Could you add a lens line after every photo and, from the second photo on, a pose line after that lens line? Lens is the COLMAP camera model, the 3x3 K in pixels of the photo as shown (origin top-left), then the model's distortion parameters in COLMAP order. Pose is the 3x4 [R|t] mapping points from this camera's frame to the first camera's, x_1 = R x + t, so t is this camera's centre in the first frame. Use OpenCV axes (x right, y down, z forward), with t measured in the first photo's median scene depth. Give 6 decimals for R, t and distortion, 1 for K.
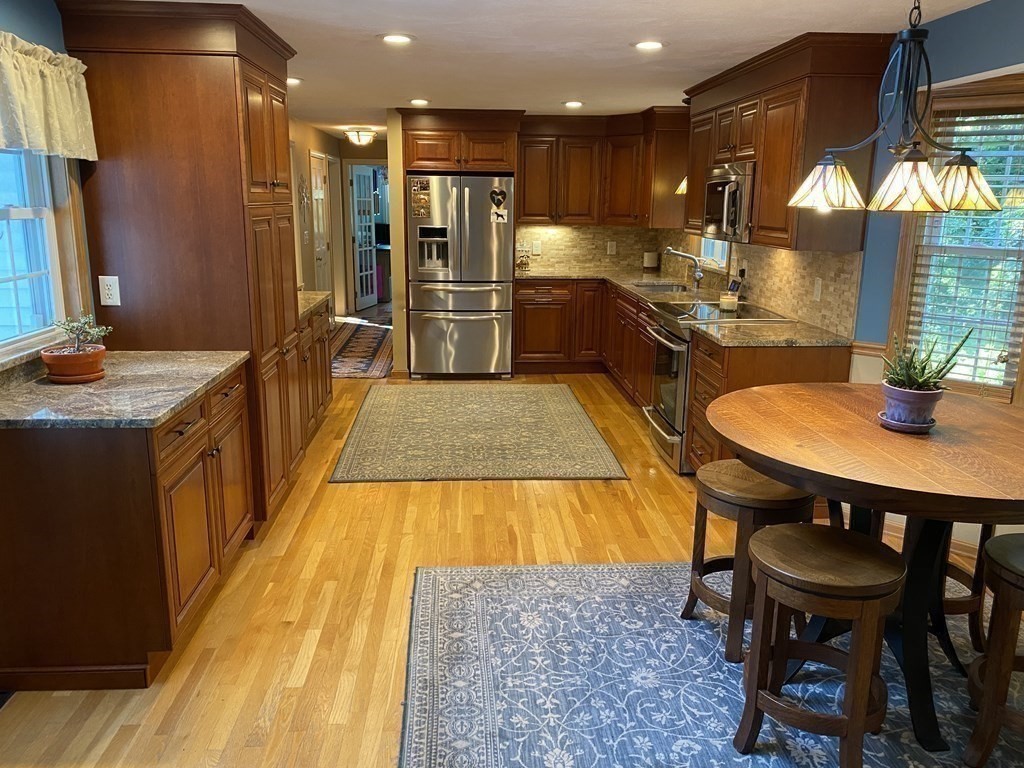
lens RADIAL K [[780.3, 0, 503.5], [0, 780.3, 378.1], [0, 0, 1]] dist [0.043120, -0.055725]
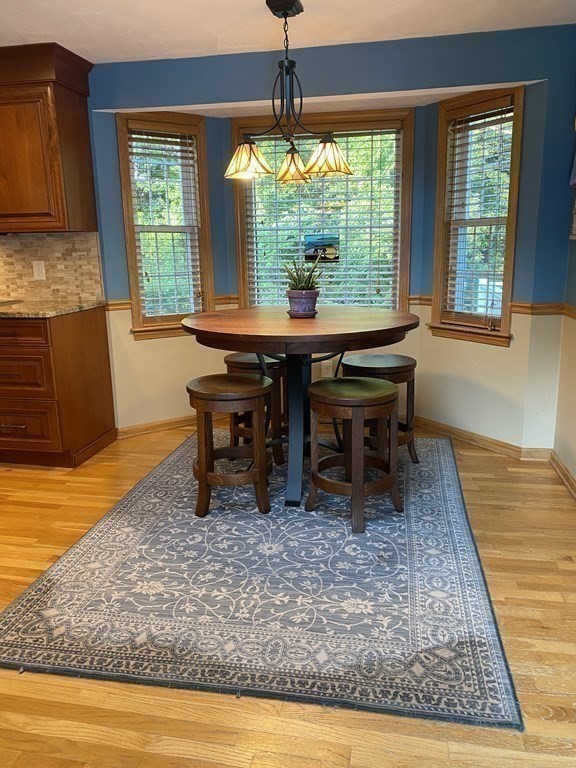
lens RADIAL K [[585.2, 0, 281.6], [0, 585.2, 381.3], [0, 0, 1]] dist [0.043120, -0.055725]
pose [[0.262102, -0.243350, 0.933854, -0.406095], [0.247340, 0.952301, 0.178736, -0.021415], [-0.932805, 0.184132, 0.309790, 0.421552]]
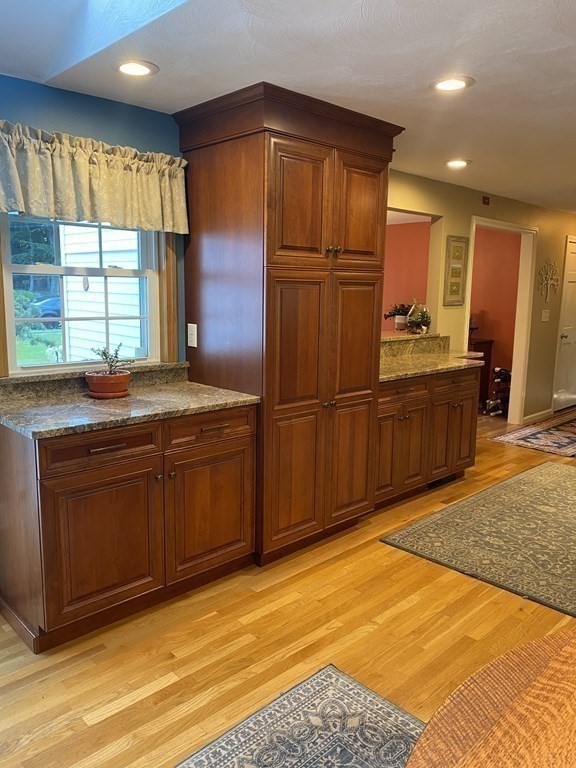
lens RADIAL K [[585.2, 0, 280.3], [0, 585.2, 383.1], [0, 0, 1]] dist [0.043120, -0.055725]
pose [[0.645309, 0.122188, -0.754086, 0.266557], [-0.178038, 0.983998, 0.007085, -0.055010], [0.742885, 0.129683, 0.656737, 0.404916]]
